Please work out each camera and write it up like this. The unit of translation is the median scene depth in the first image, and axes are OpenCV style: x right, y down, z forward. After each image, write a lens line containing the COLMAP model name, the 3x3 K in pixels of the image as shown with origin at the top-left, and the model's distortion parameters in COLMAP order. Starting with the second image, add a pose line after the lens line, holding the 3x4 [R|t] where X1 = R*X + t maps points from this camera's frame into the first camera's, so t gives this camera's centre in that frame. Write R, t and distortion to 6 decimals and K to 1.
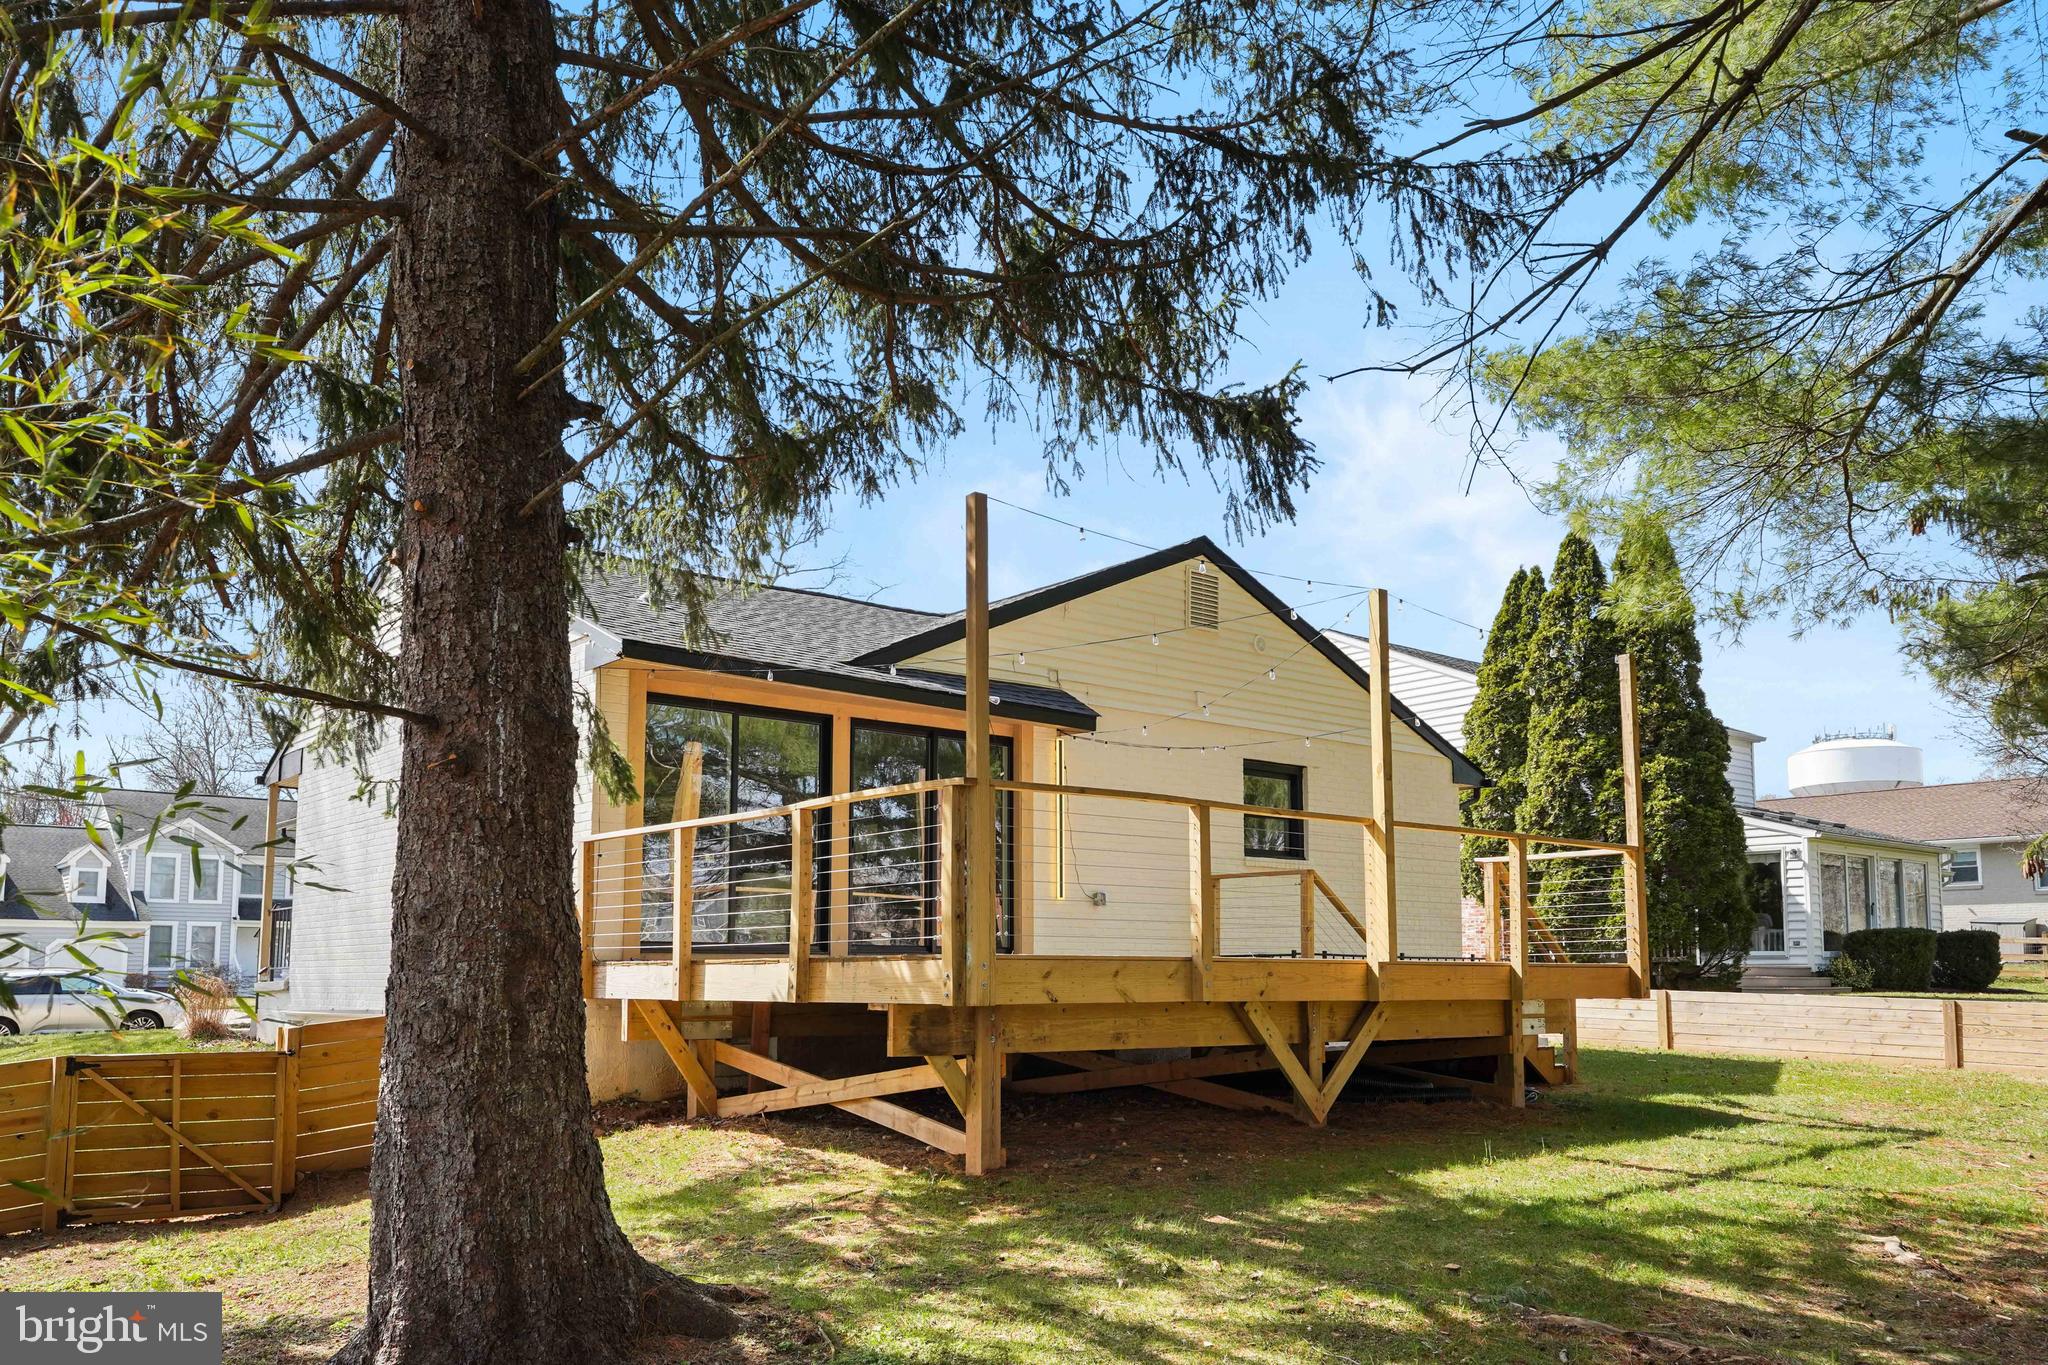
lens RADIAL K [[1589.3, 0, 1034.5], [0, 1589.3, 694.5], [0, 0, 1]] dist [-0.001249, -0.005391]
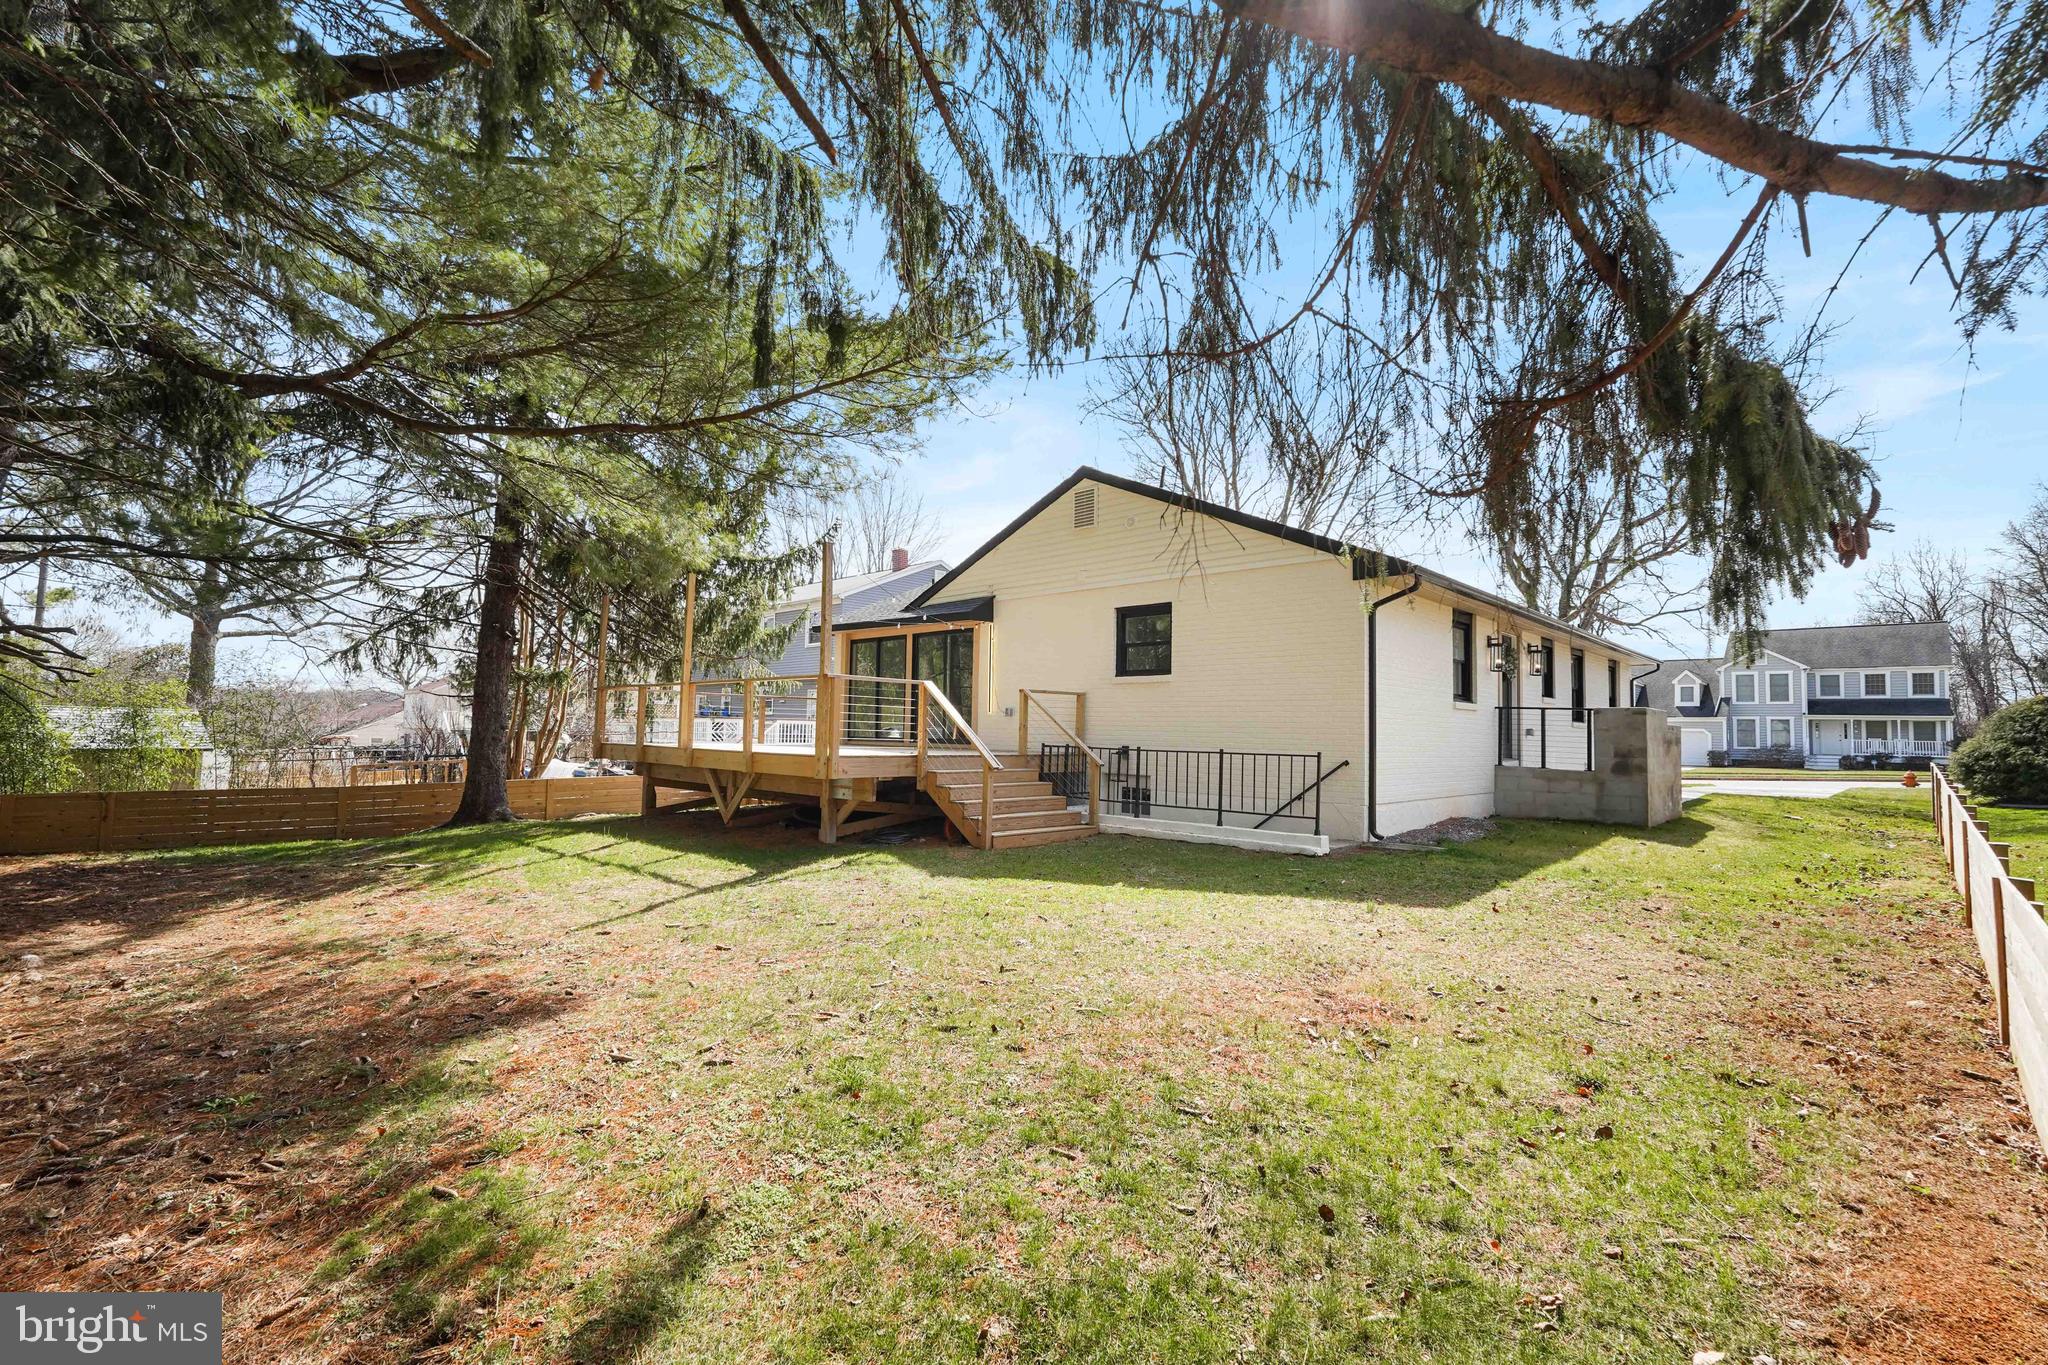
lens RADIAL K [[915.5, 0, 1019.9], [0, 915.5, 671.4], [0, 0, 1]] dist [-0.016133, 0.001507]
pose [[0.071734, -0.061125, -0.995549, 0.890699], [0.154139, 0.986809, -0.049482, 0.116297], [0.985442, -0.149903, 0.080209, 0.812410]]
